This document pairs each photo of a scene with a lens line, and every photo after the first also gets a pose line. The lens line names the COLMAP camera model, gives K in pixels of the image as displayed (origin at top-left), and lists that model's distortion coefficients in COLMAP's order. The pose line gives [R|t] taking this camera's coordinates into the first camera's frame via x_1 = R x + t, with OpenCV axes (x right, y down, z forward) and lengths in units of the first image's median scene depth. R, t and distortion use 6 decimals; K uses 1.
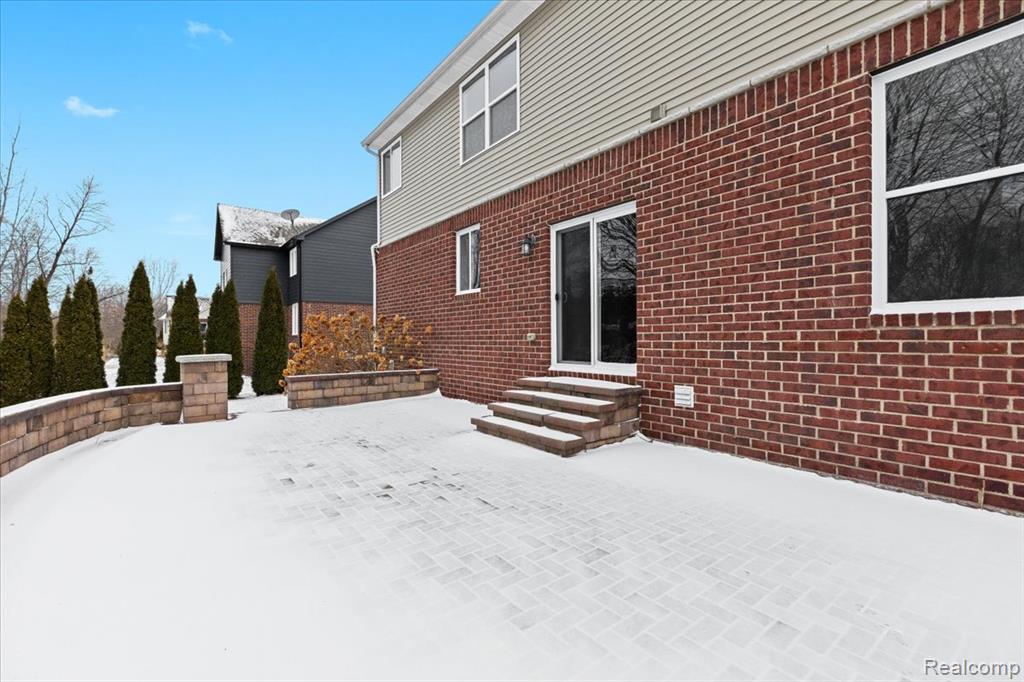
lens RADIAL K [[453.8, 0, 510.4], [0, 453.8, 338.9], [0, 0, 1]] dist [0.001813, -0.000525]
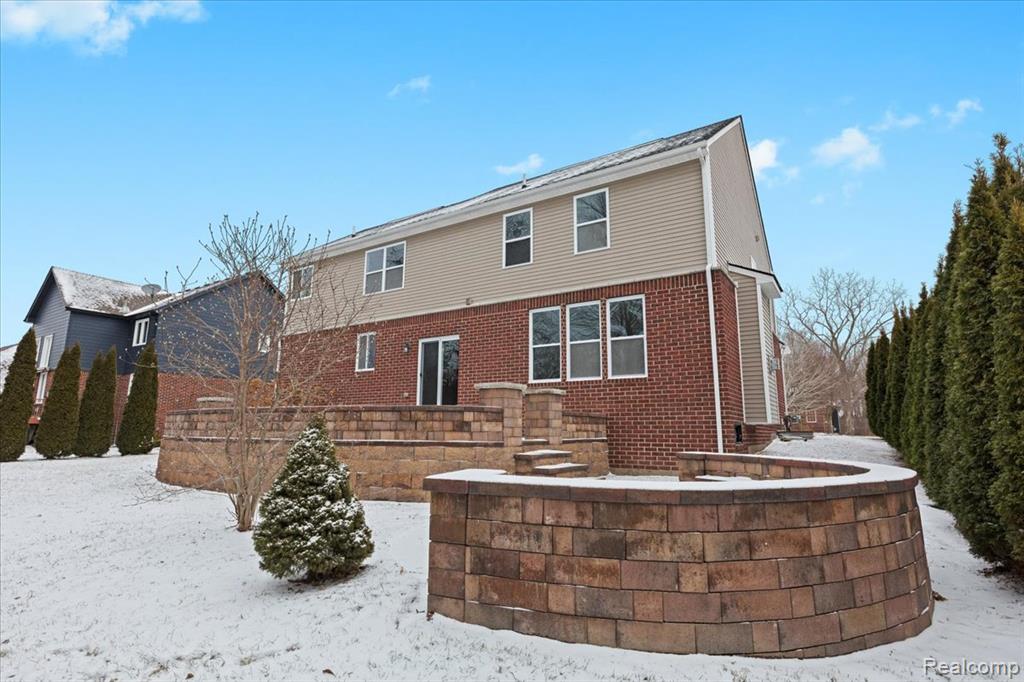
lens RADIAL K [[453.8, 0, 510.4], [0, 453.8, 338.9], [0, 0, 1]] dist [0.001813, -0.000525]
pose [[0.935817, 0.073284, 0.344785, -0.198931], [-0.008813, 0.982708, -0.184954, 0.103969], [-0.352377, 0.170044, 0.920280, -0.877134]]
